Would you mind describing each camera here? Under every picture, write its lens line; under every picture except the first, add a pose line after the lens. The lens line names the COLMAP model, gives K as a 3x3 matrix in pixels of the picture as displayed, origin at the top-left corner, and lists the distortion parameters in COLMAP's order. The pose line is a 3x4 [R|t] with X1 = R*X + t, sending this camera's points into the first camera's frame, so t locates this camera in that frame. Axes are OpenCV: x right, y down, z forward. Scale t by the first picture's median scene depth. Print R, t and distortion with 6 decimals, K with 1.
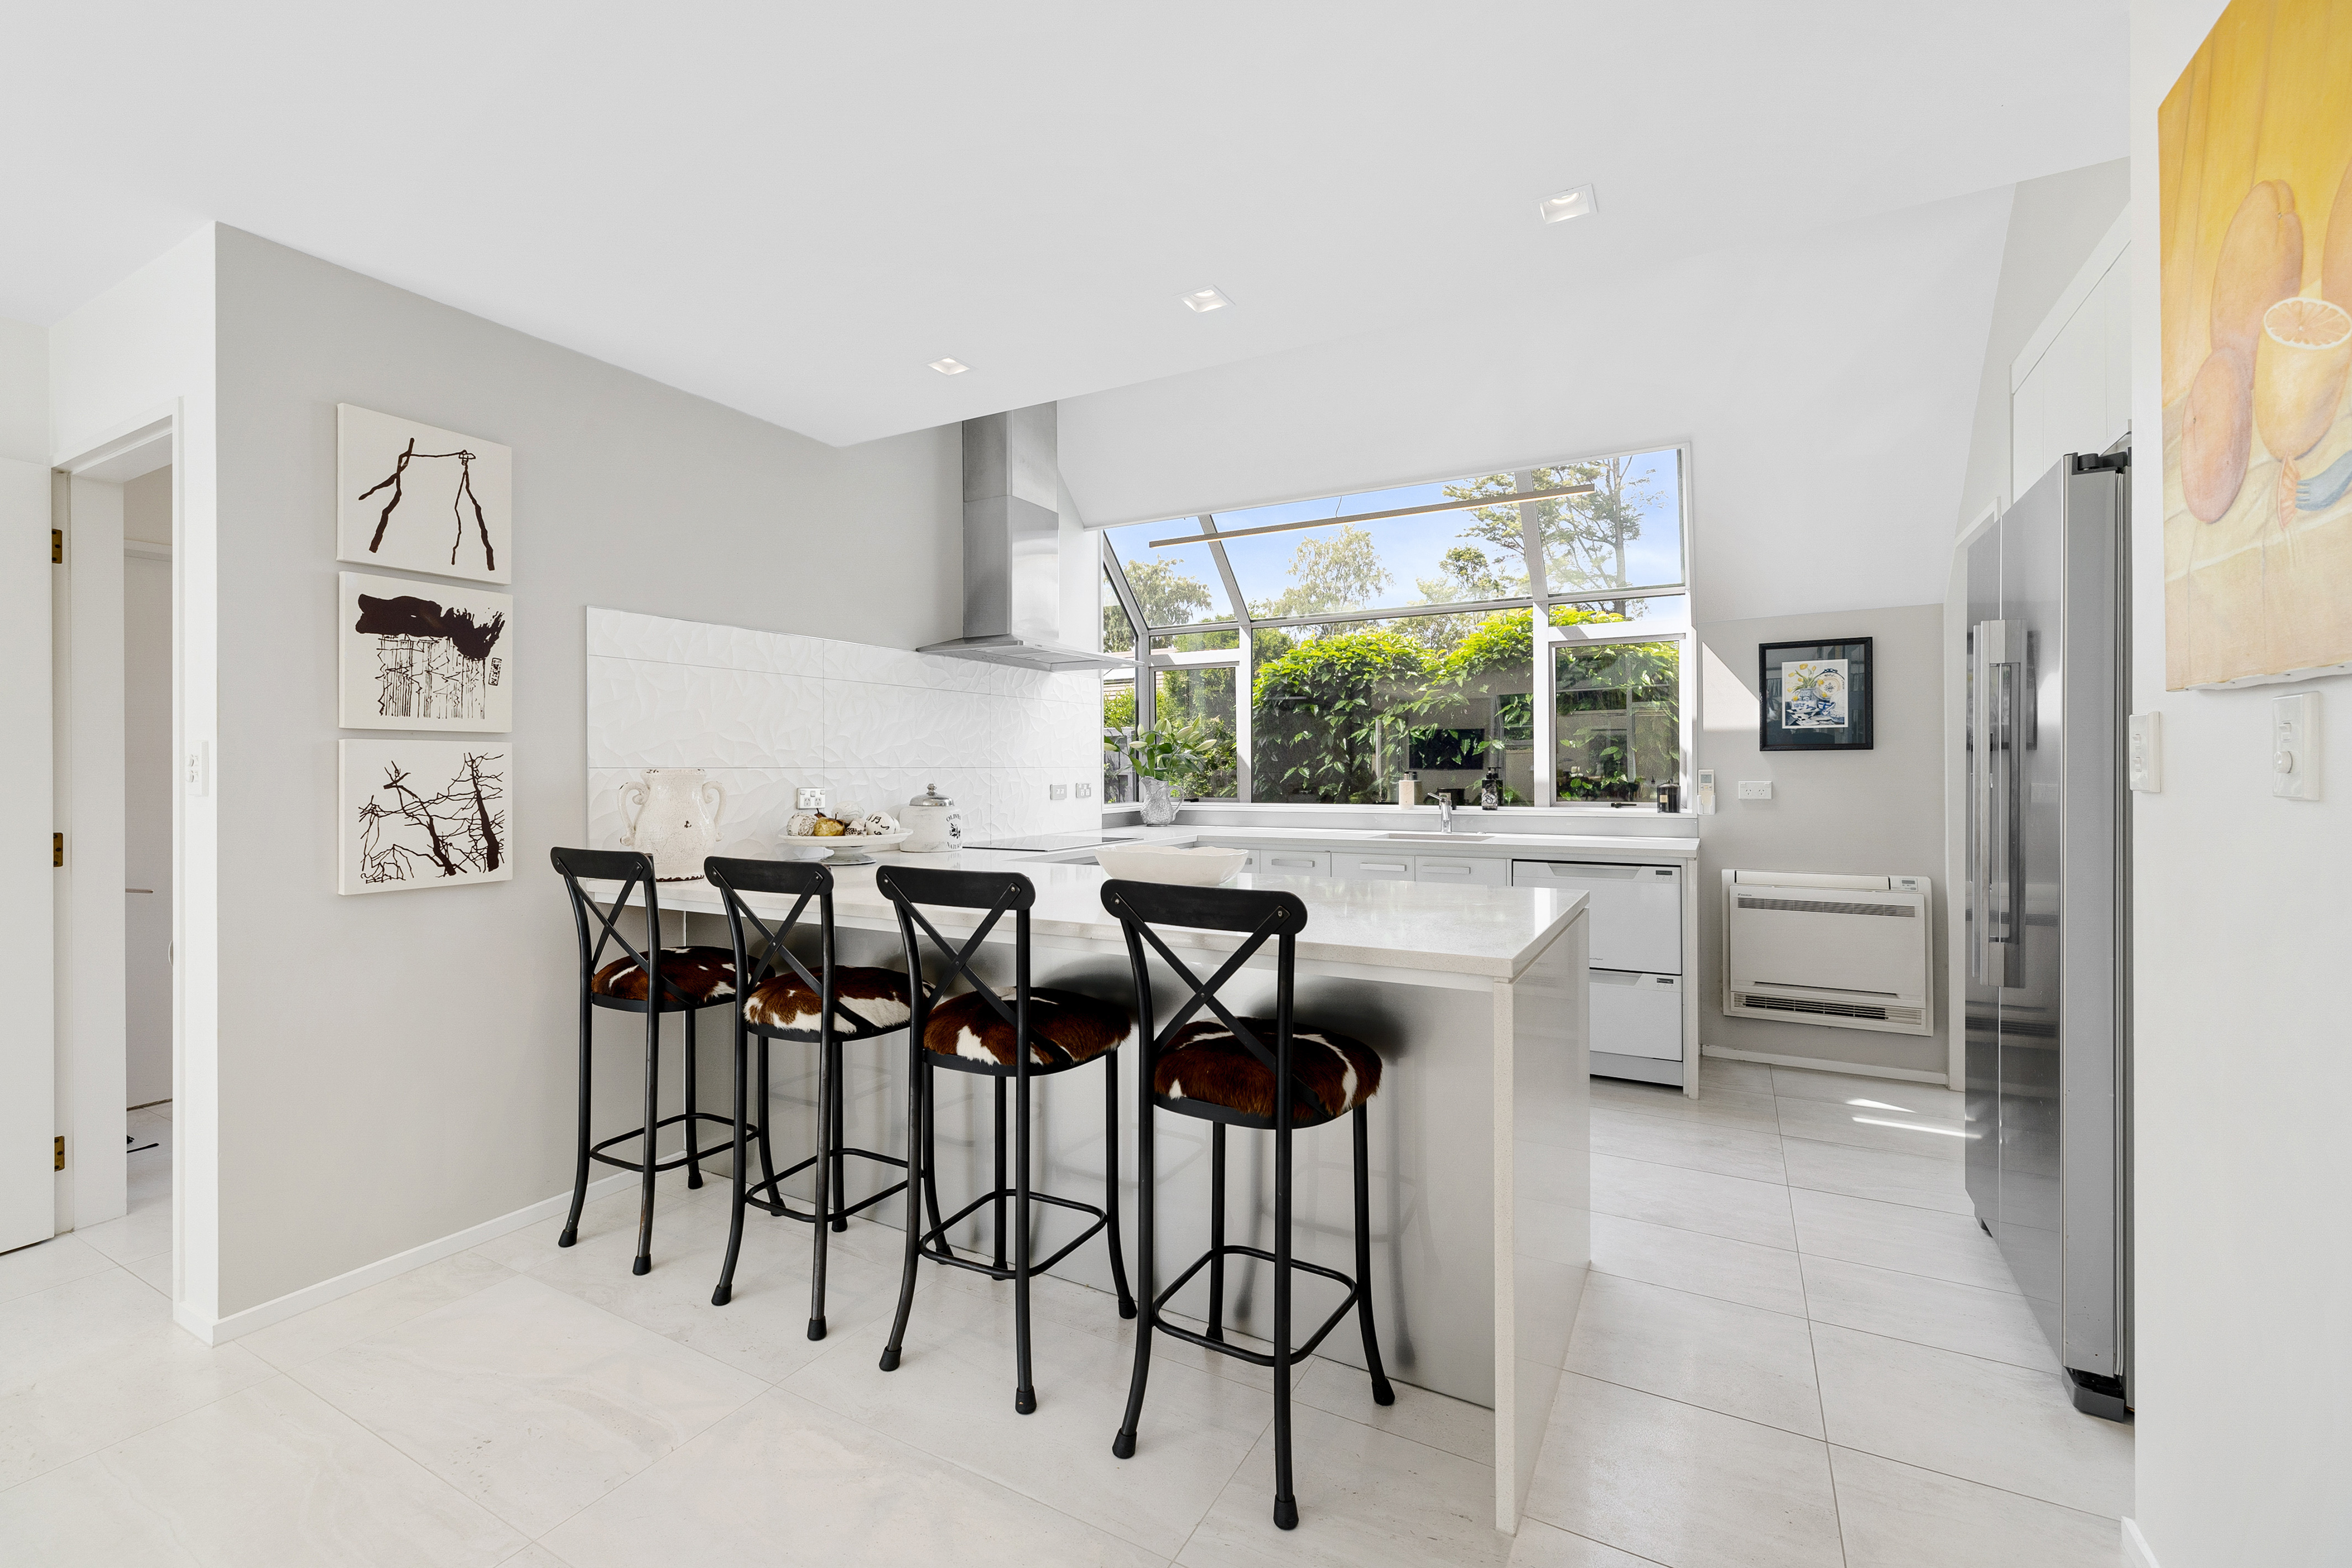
lens RADIAL K [[992.2, 0, 1185.6], [0, 992.2, 767.0], [0, 0, 1]] dist [-0.000865, -0.000222]
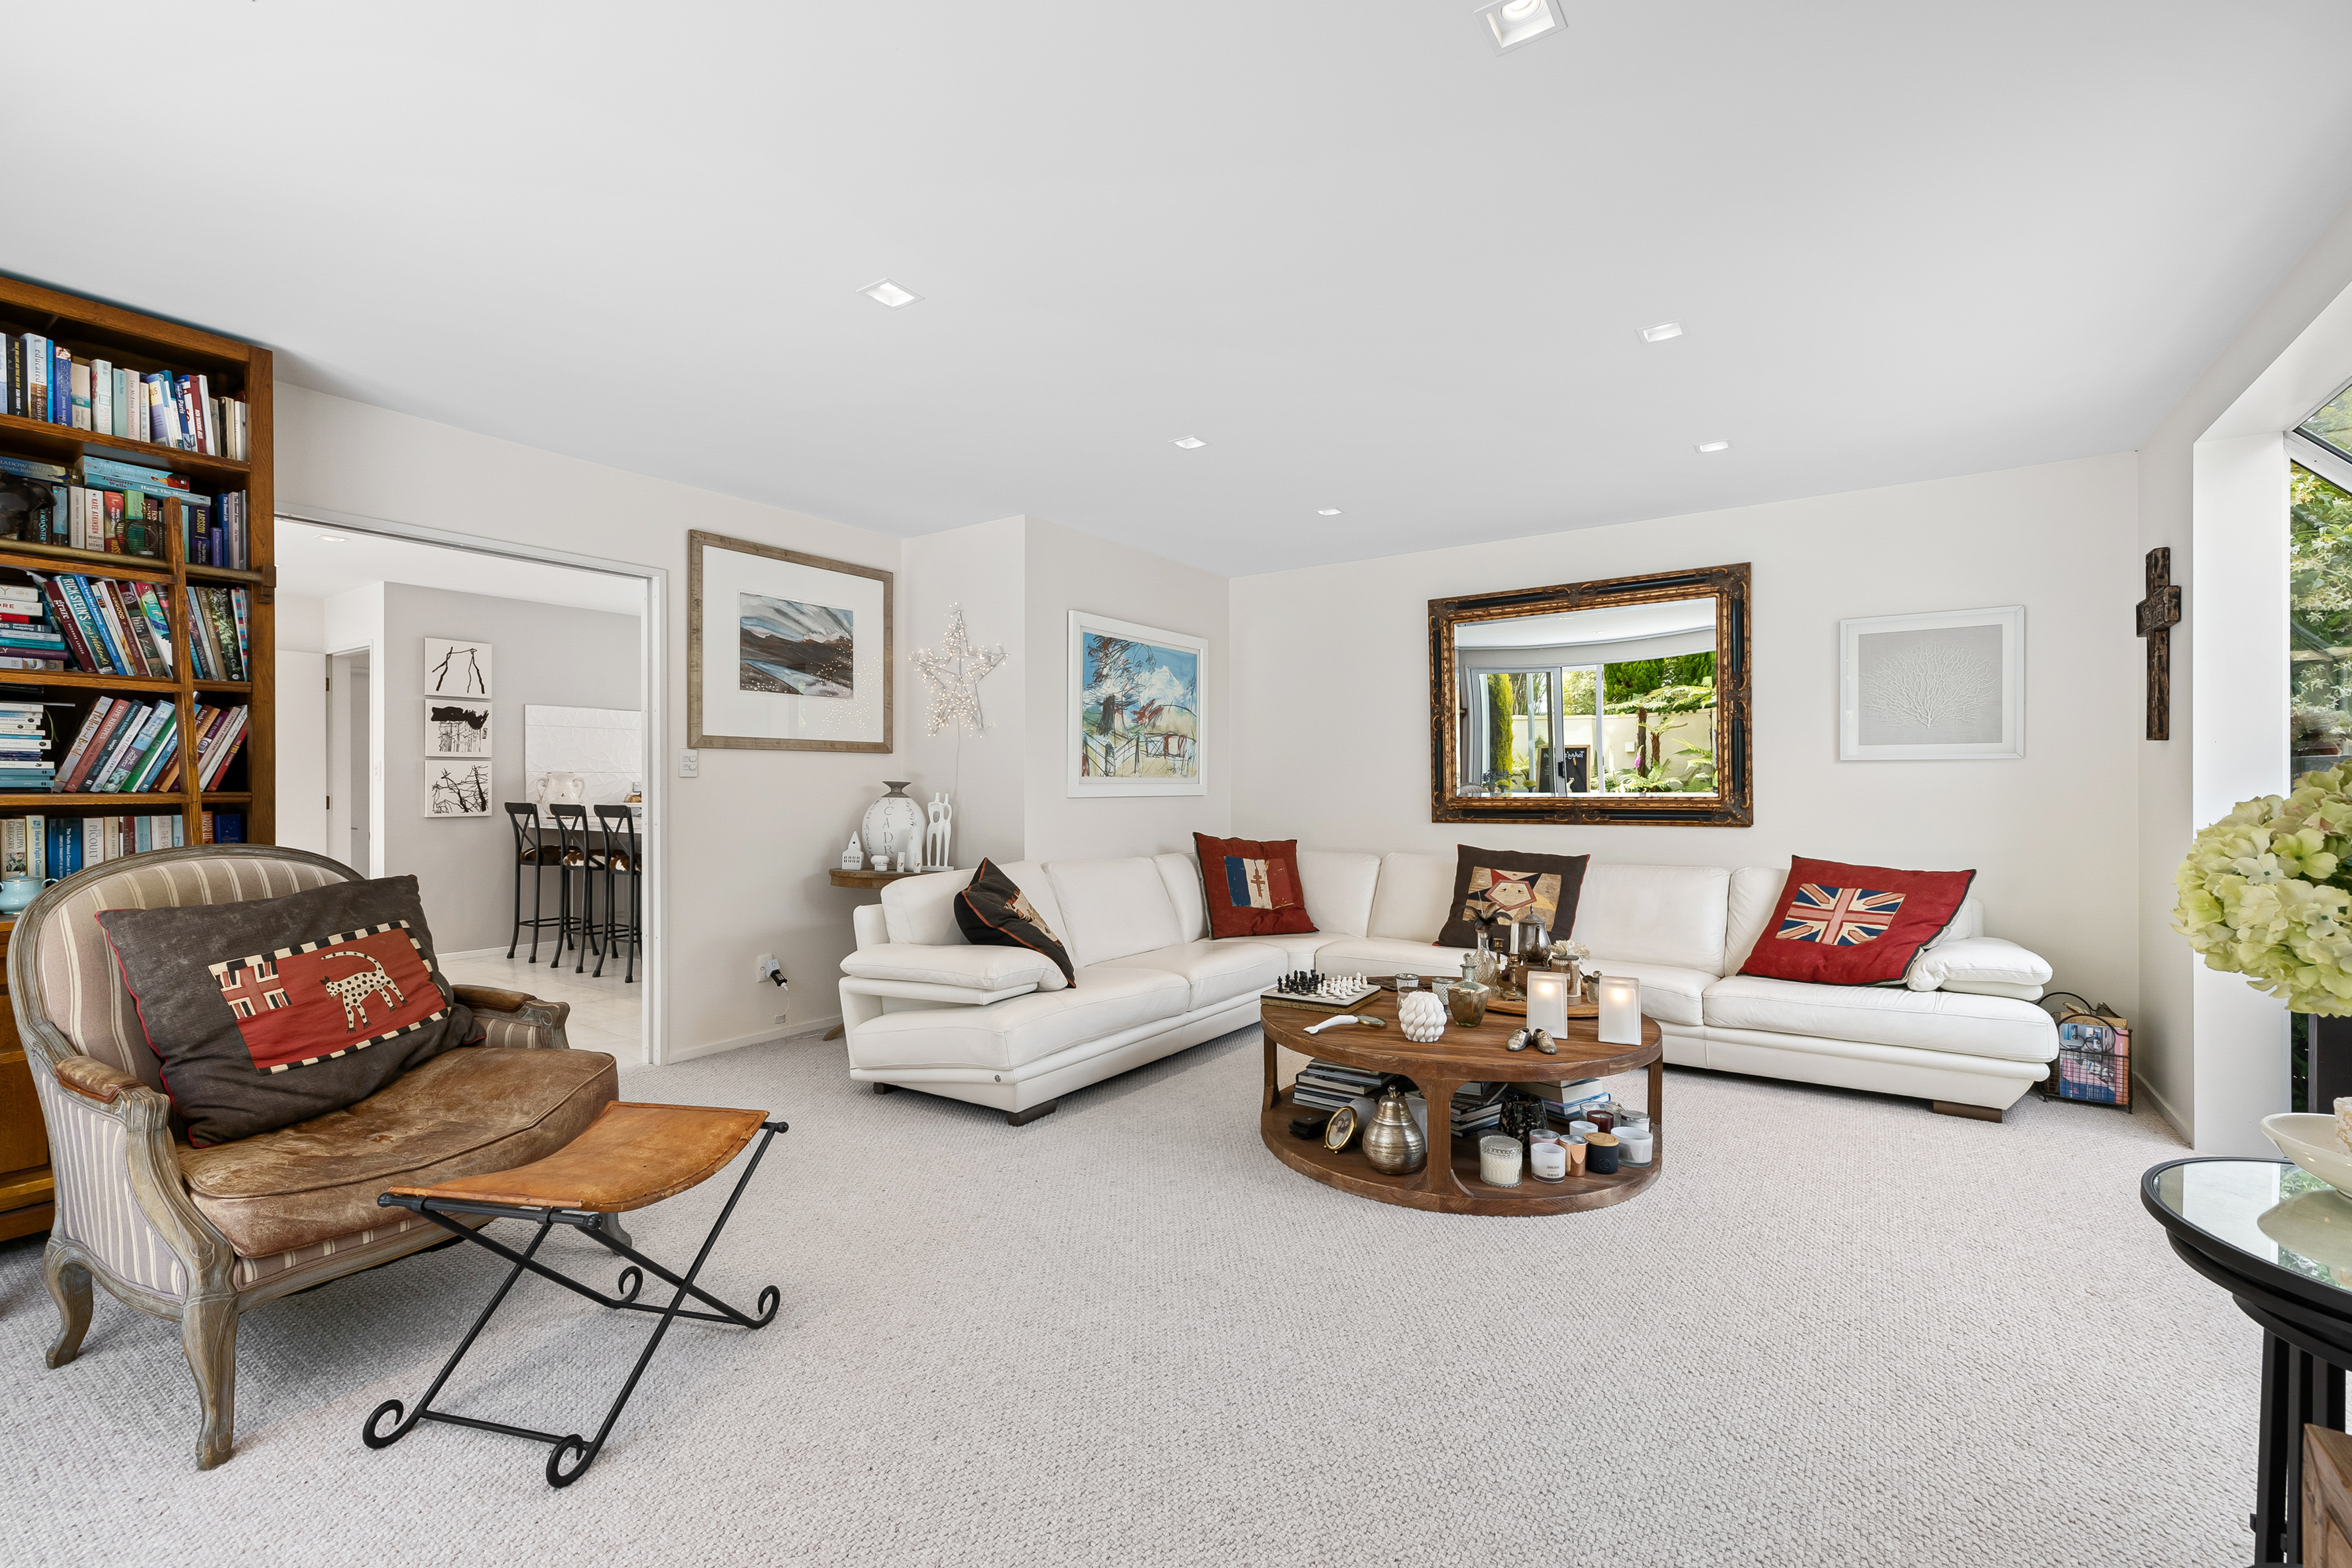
lens RADIAL K [[992.2, 0, 1181.6], [0, 992.2, 786.8], [0, 0, 1]] dist [-0.000865, -0.000222]
pose [[0.995196, 0.009348, -0.097460, 1.377211], [-0.008582, 0.999929, 0.008273, 0.004623], [0.097531, -0.007397, 0.995205, -1.405329]]
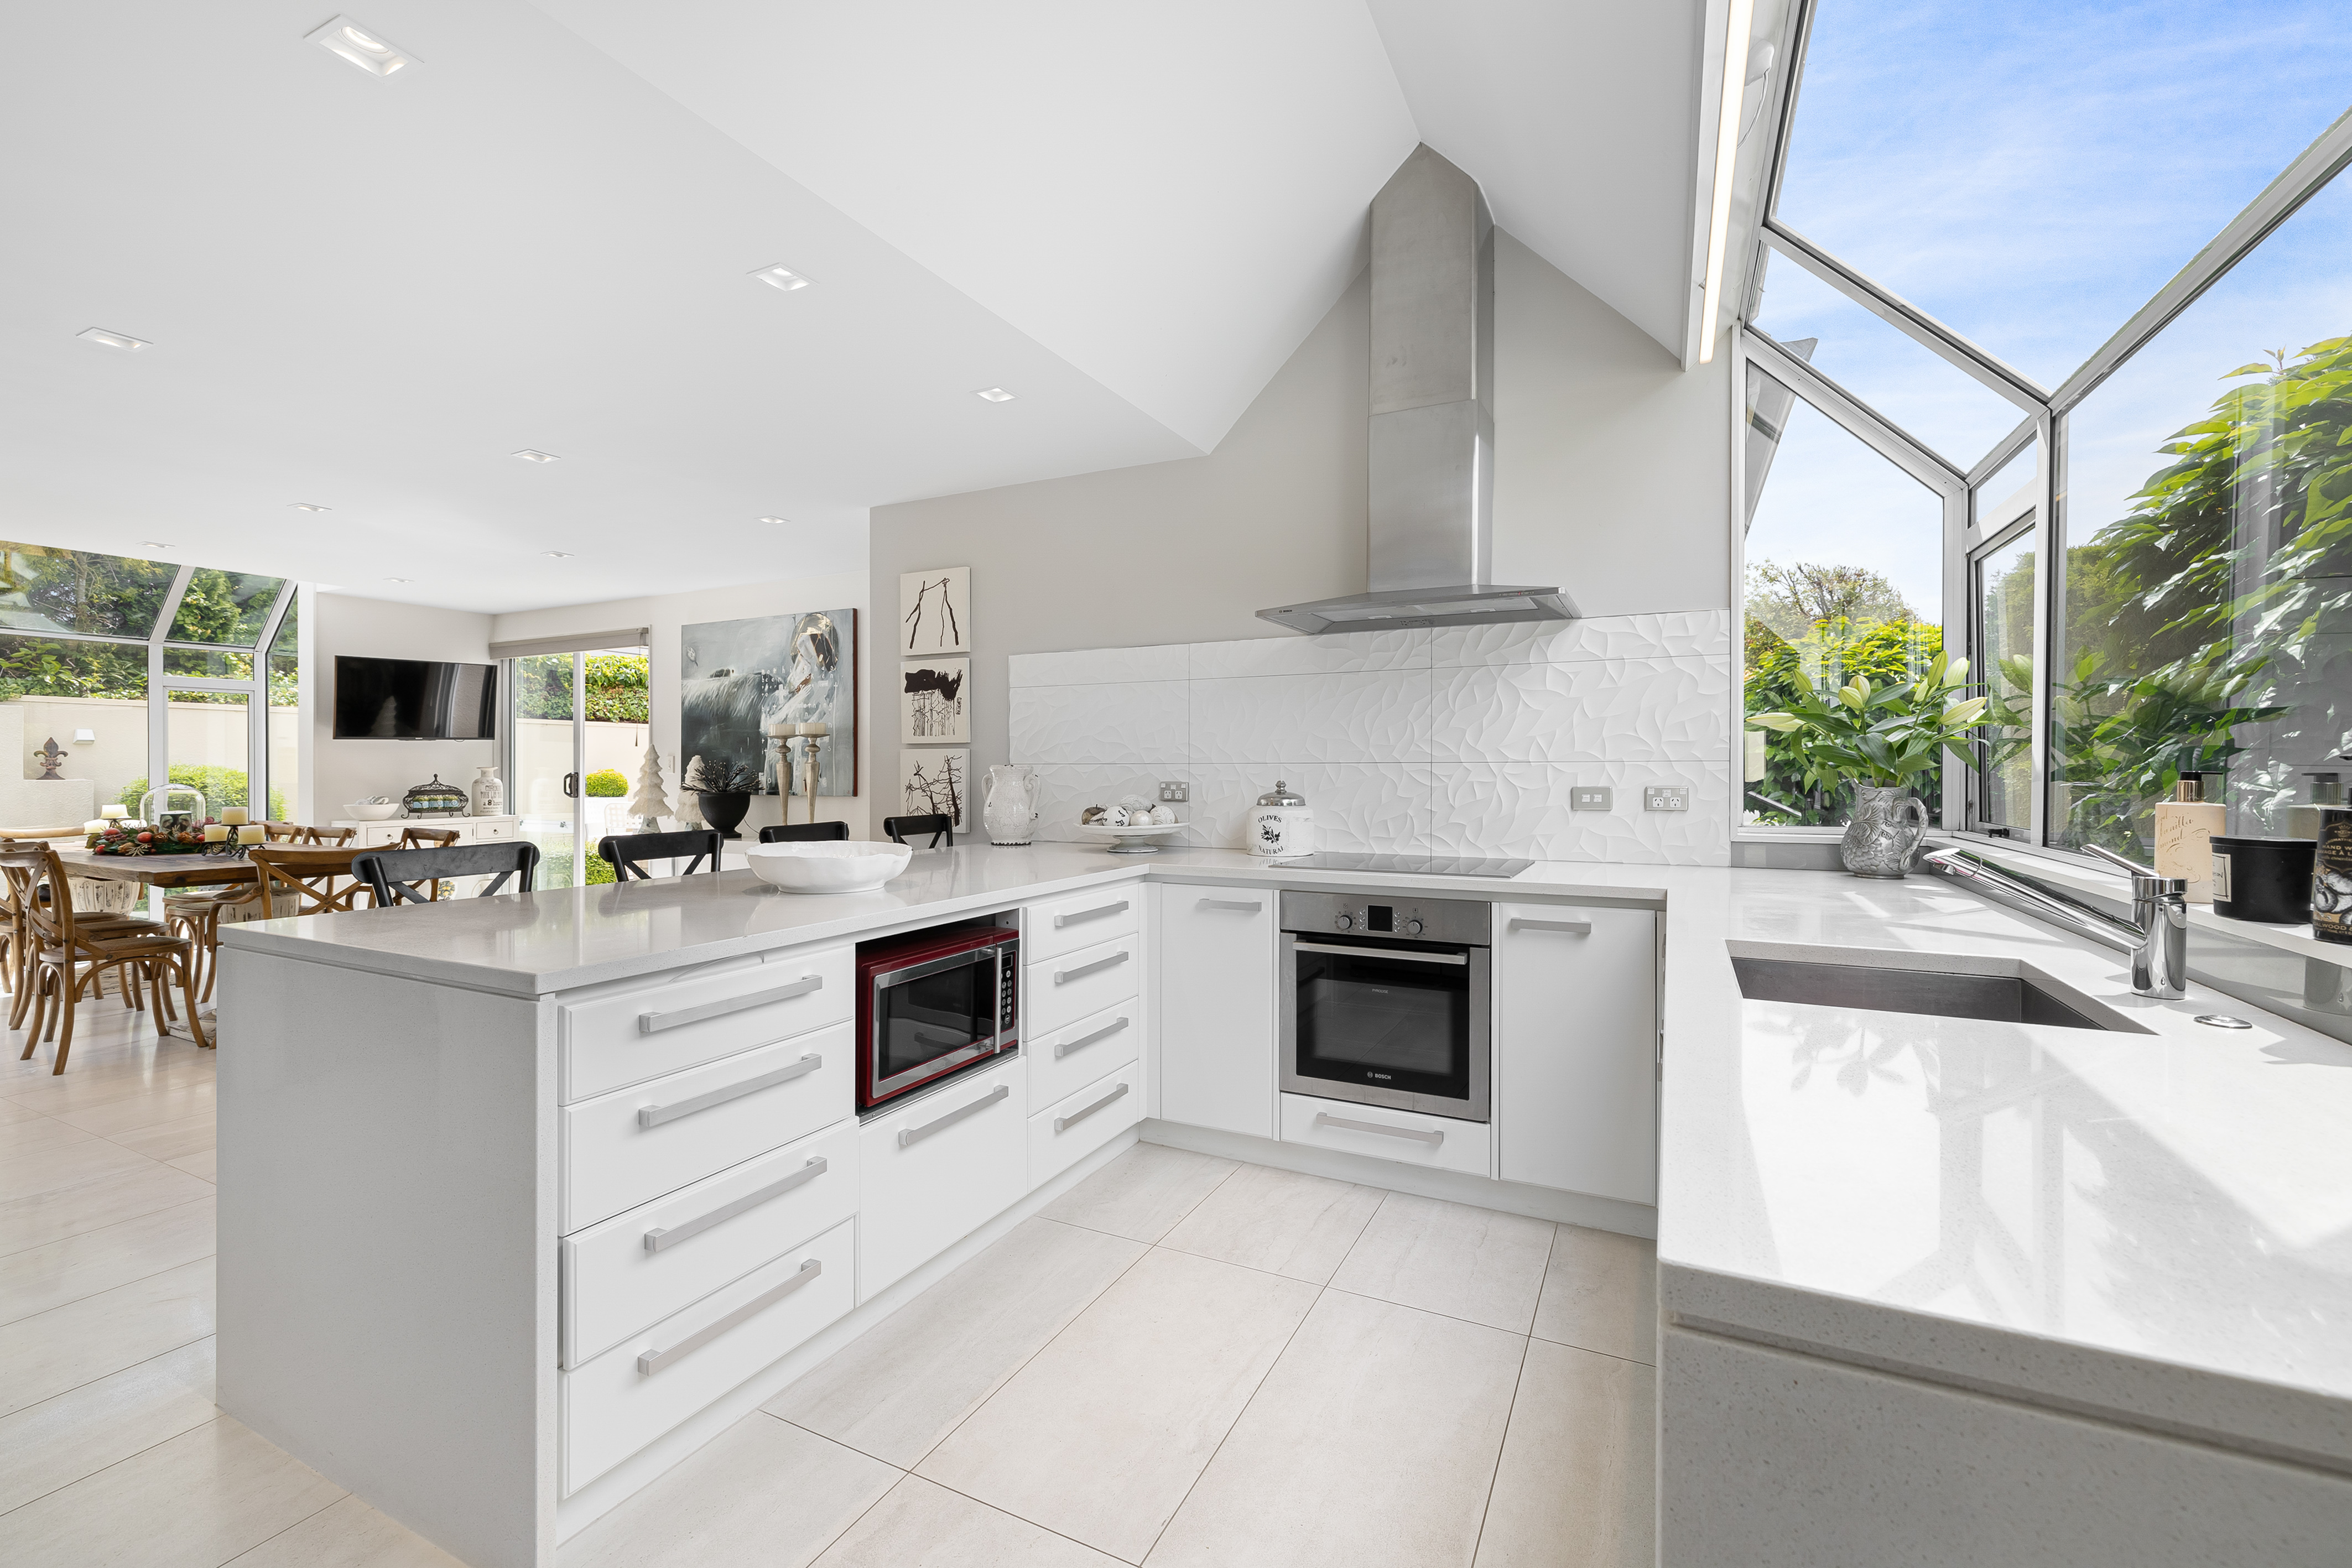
lens RADIAL K [[992.2, 0, 1184.0], [0, 992.2, 778.0], [0, 0, 1]] dist [-0.000865, -0.000222]
pose [[0.038279, 0.011148, -0.999205, 0.999358], [0.002706, 0.999933, 0.011260, 0.006287], [0.999263, -0.003135, 0.038246, 1.351157]]
